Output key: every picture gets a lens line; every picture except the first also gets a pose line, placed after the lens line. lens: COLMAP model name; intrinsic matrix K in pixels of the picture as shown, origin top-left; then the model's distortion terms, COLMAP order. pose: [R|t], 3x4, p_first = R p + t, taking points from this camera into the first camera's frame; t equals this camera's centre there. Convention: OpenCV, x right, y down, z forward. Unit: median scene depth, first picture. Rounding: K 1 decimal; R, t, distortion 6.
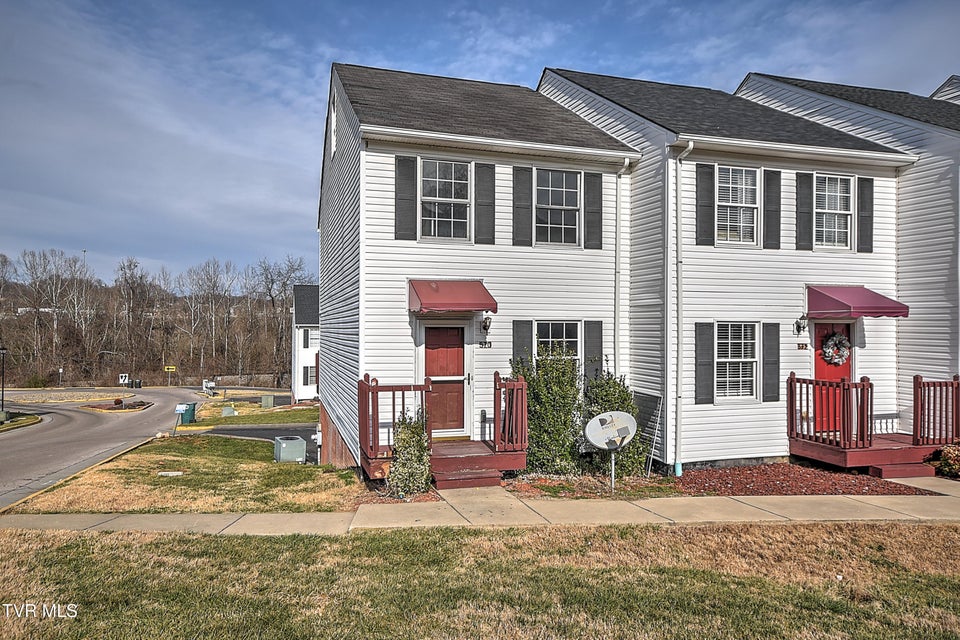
lens RADIAL K [[657.3, 0, 483.4], [0, 657.3, 322.4], [0, 0, 1]] dist [0.025014, 0.018665]
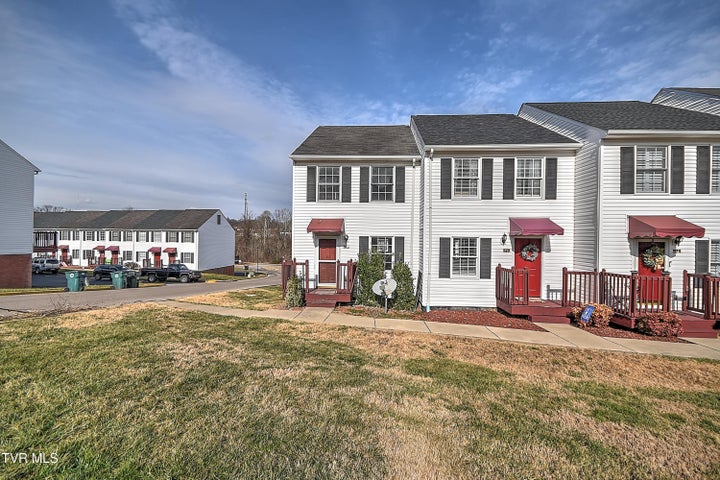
lens RADIAL K [[325.6, 0, 359.3], [0, 325.6, 238.4], [0, 0, 1]] dist [0.019384, -0.007004]
pose [[0.928313, 0.007465, -0.371725, 0.445017], [-0.005536, 0.999965, 0.006257, -0.001759], [0.371759, -0.003750, 0.928322, -0.022354]]
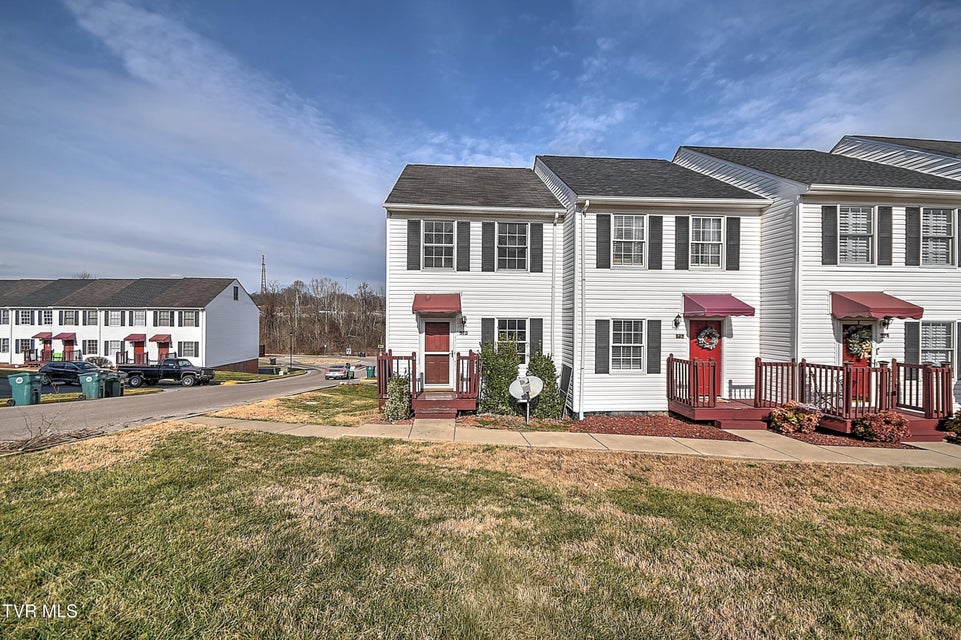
lens RADIAL K [[434.6, 0, 474.4], [0, 434.6, 325.9], [0, 0, 1]] dist [0.019384, -0.007004]
pose [[0.970043, 0.006805, -0.242839, 0.281157], [-0.000382, 0.999649, 0.026485, -0.012332], [0.242934, -0.025599, 0.969705, -0.038068]]
